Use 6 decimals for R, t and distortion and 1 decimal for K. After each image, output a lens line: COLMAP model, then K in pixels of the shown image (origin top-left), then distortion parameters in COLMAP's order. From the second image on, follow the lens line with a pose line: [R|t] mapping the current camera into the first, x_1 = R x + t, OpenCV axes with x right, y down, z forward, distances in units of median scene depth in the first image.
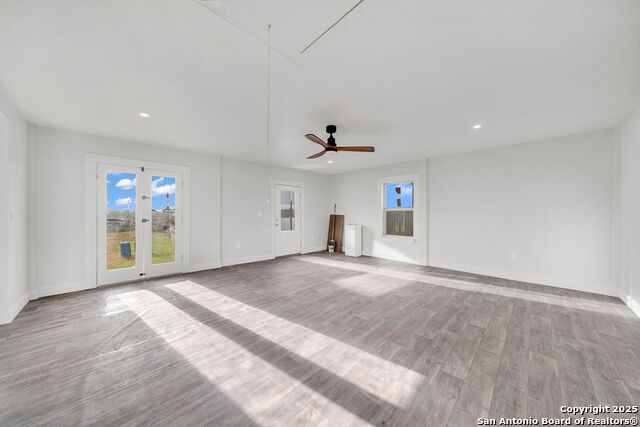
lens RADIAL K [[214.4, 0, 320.0], [0, 214.4, 213.5], [0, 0, 1]] dist [0.000931, 0.000061]
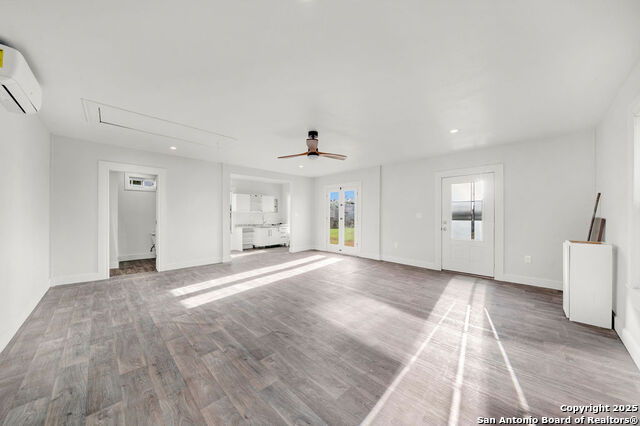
lens RADIAL K [[219.2, 0, 318.1], [0, 219.2, 212.9], [0, 0, 1]] dist [-0.000490, 0.000005]
pose [[0.000296, -0.012425, -0.999923, 1.139282], [-0.000978, 0.999922, -0.012425, 0.011628], [0.999999, 0.000981, 0.000284, 1.030019]]
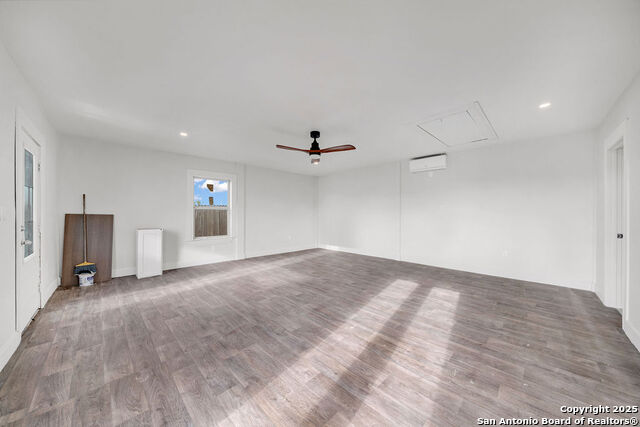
lens RADIAL K [[219.2, 0, 318.1], [0, 219.2, 213.4], [0, 0, 1]] dist [-0.000490, 0.000005]
pose [[0.005236, 0.002884, 0.999982, -1.047289], [-0.002874, 0.999992, -0.002869, 0.010715], [-0.999982, -0.002859, 0.005244, 0.979893]]
